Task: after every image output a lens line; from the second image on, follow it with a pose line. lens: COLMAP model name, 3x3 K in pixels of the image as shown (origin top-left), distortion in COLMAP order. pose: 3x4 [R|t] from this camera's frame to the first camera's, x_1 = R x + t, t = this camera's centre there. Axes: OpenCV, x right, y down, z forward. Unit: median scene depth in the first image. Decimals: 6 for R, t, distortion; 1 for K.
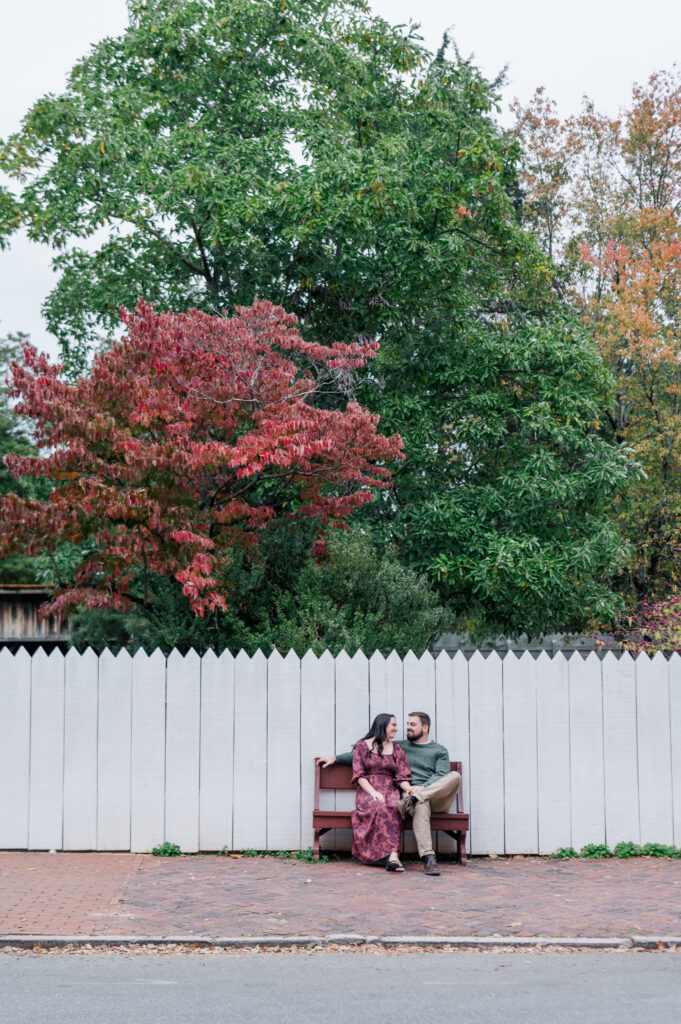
lens RADIAL K [[1518.7, 0, 363.2], [0, 1518.7, 512.4], [0, 0, 1]] dist [-0.017869, 0.023808]
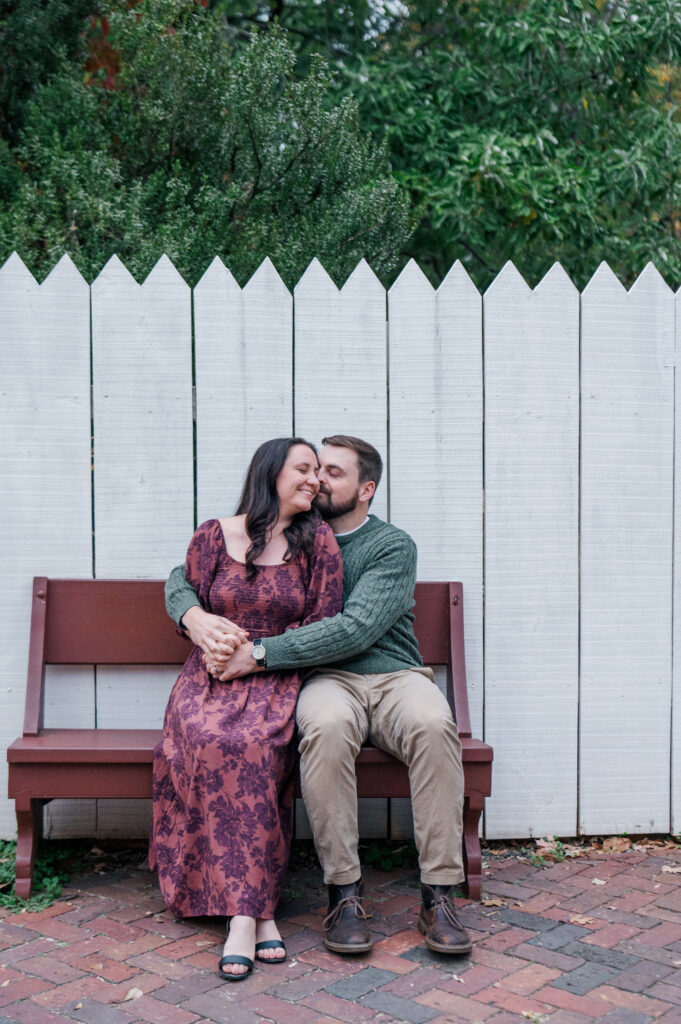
lens RADIAL K [[1437.7, 0, 343.8], [0, 1437.7, 519.0], [0, 0, 1]] dist [-0.027545, 0.064918]
pose [[0.998776, -0.004324, 0.049267, 0.015729], [-0.004201, 0.985151, 0.171637, 0.067849], [-0.049278, -0.171634, 0.983928, 0.493421]]
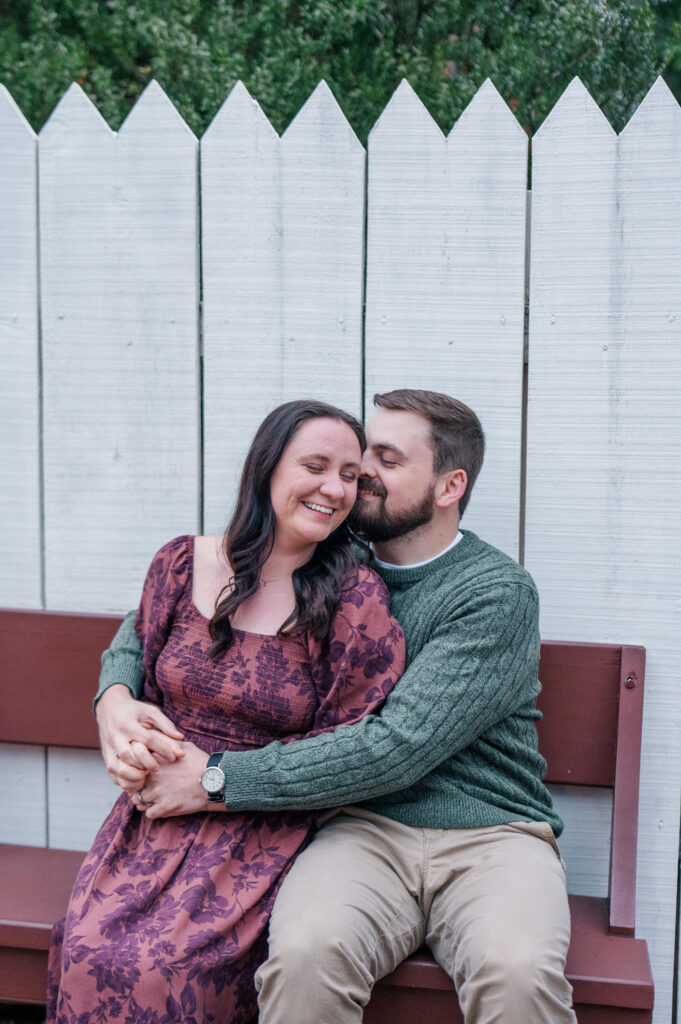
lens RADIAL K [[1515.0, 0, 340.5], [0, 1515.0, 512.0], [0, 0, 1]] dist [-0.010830, 0.054341]
pose [[0.978280, 0.032807, -0.204678, 0.047880], [0.012461, 0.976303, 0.216048, 0.075020], [0.206915, -0.213906, 0.954689, 0.585382]]
